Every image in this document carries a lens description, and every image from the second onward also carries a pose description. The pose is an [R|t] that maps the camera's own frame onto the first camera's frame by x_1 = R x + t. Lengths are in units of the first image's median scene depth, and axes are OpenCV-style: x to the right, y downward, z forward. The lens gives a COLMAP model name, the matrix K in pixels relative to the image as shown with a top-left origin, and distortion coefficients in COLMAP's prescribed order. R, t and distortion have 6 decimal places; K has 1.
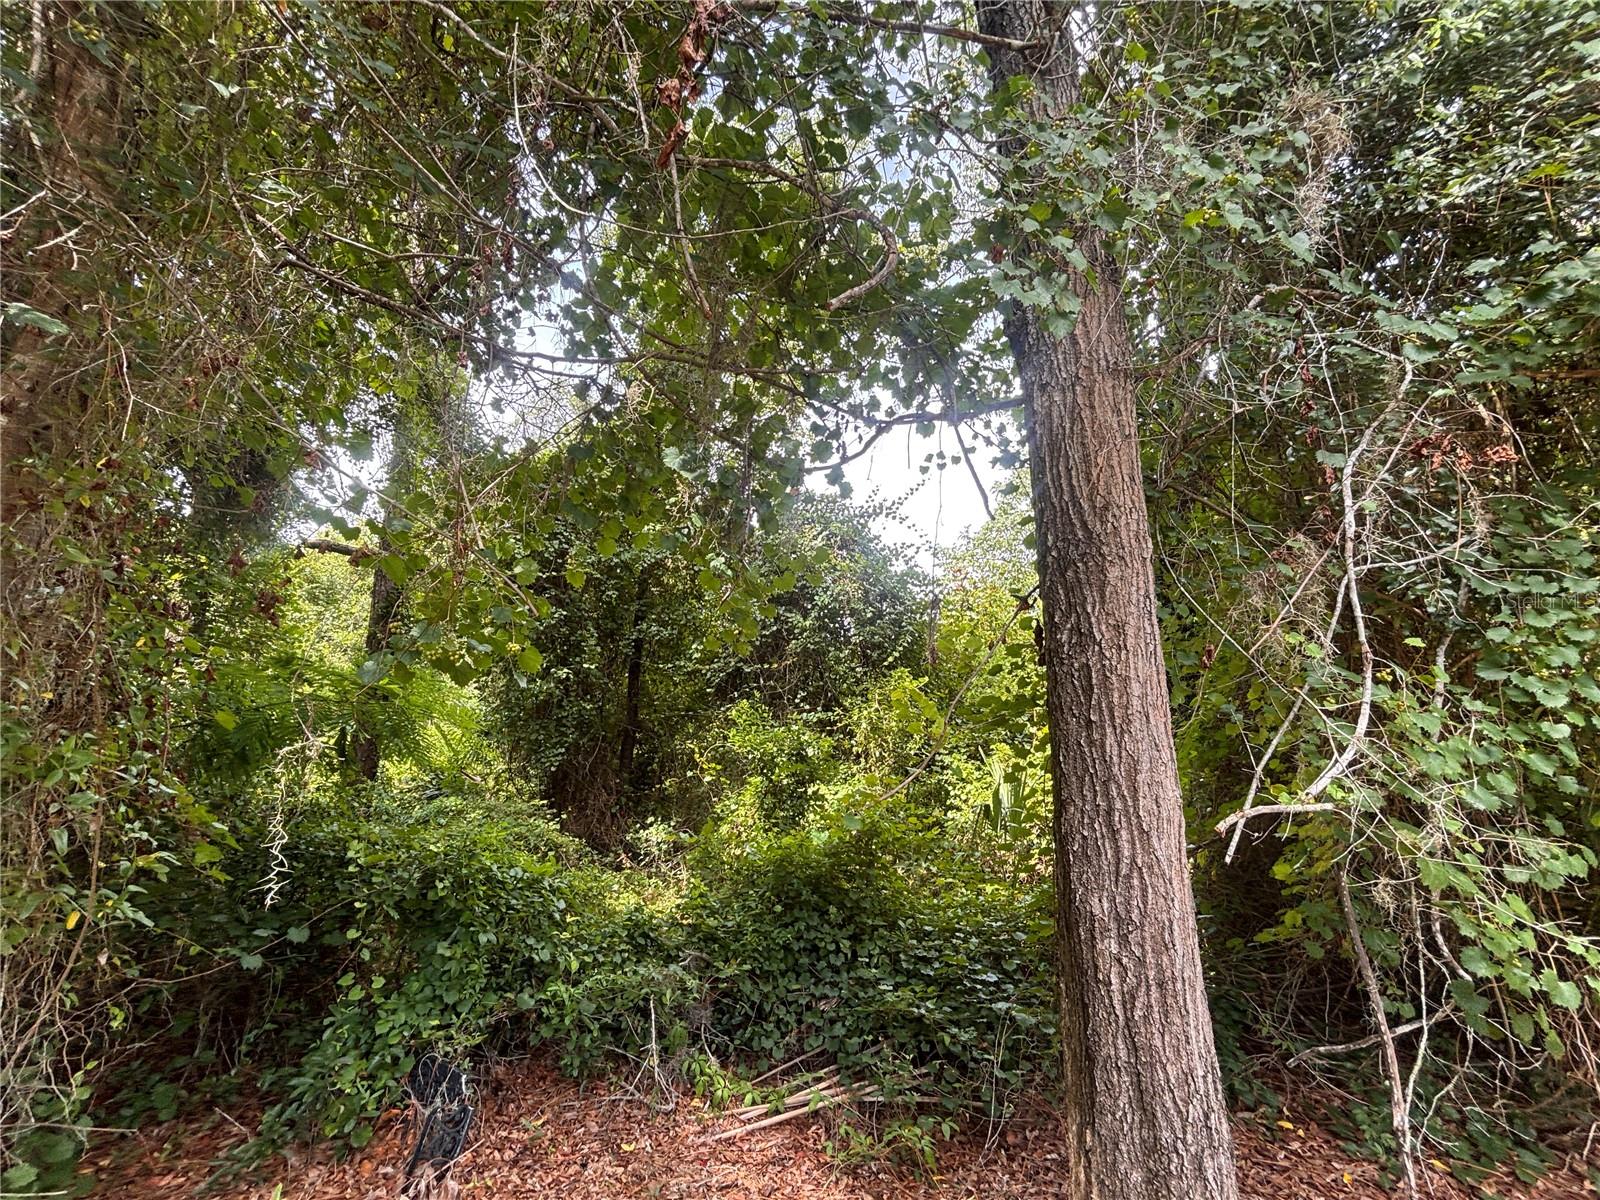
lens RADIAL K [[641.4, 0, 800.1], [0, 641.4, 598.9], [0, 0, 1]] dist [-0.001568, 0.000683]
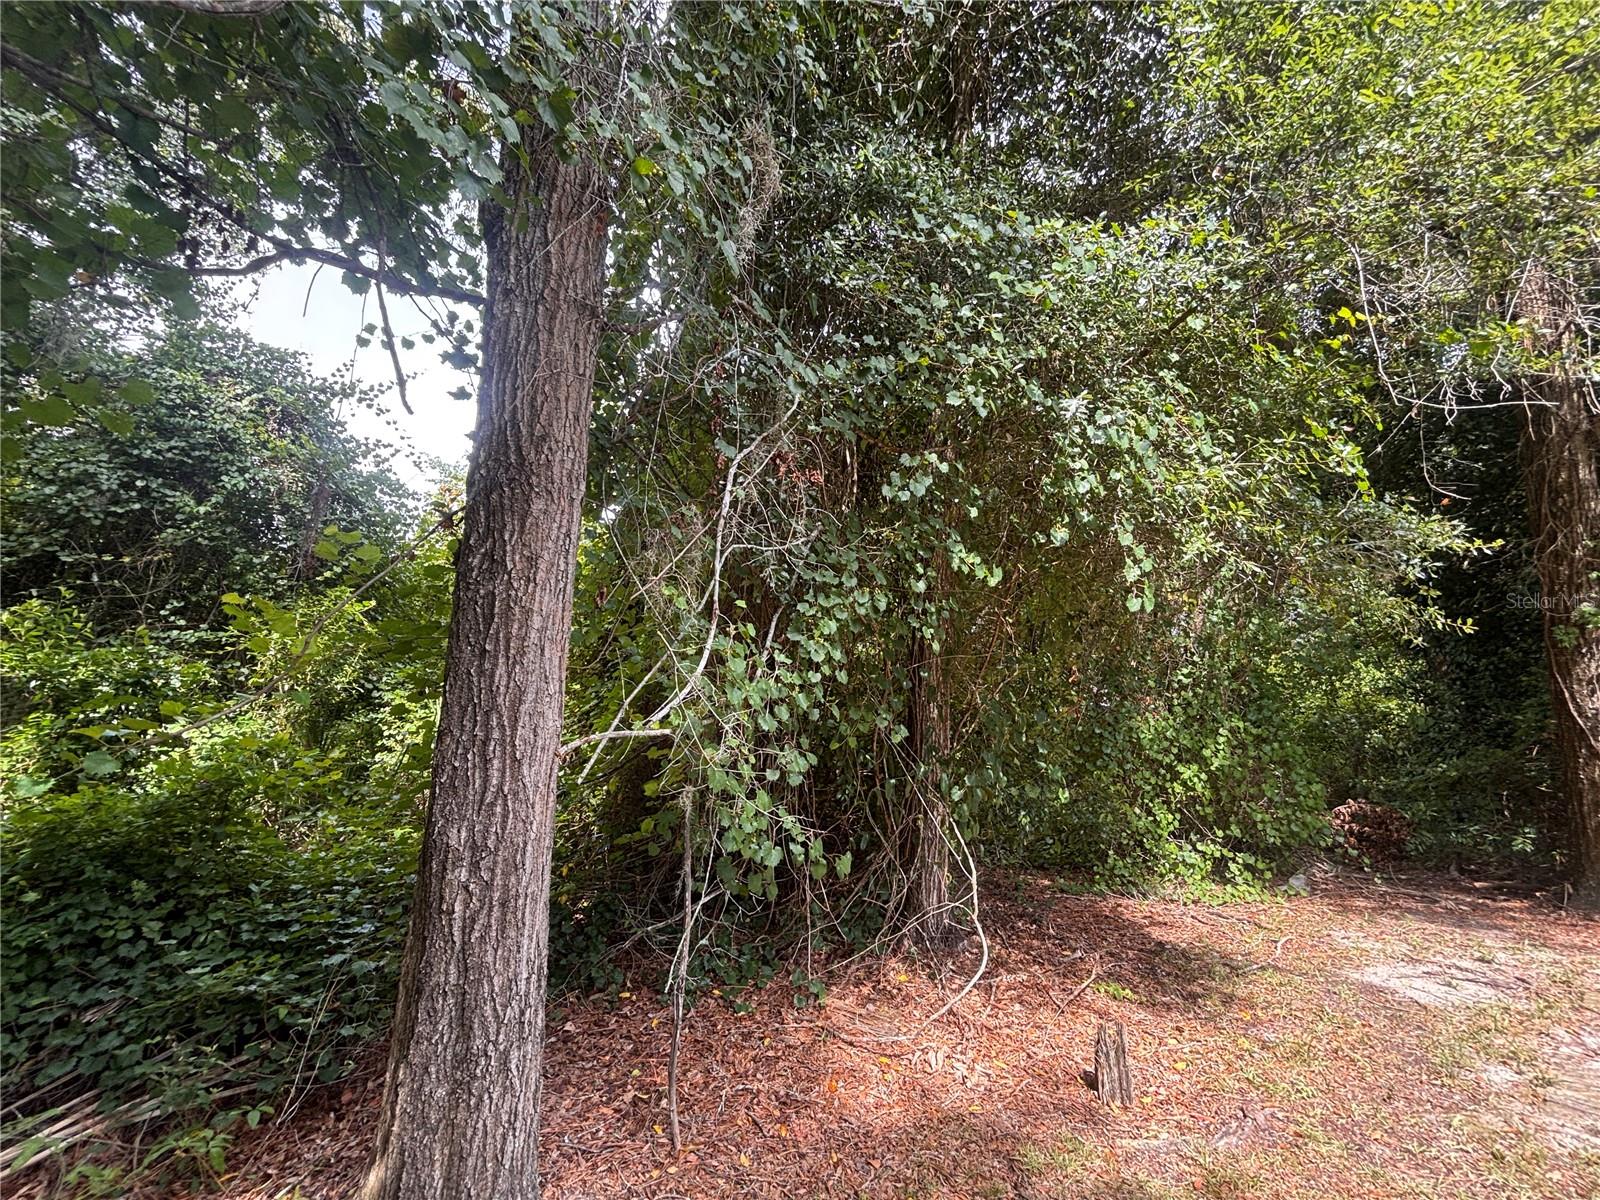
lens RADIAL K [[643.5, 0, 800.1], [0, 643.5, 599.2], [0, 0, 1]] dist [0.002332, -0.004767]
pose [[0.728599, 0.121848, 0.674015, 0.139249], [-0.180779, 0.983365, 0.017647, 0.012033], [-0.660653, -0.134705, 0.738507, -0.018481]]
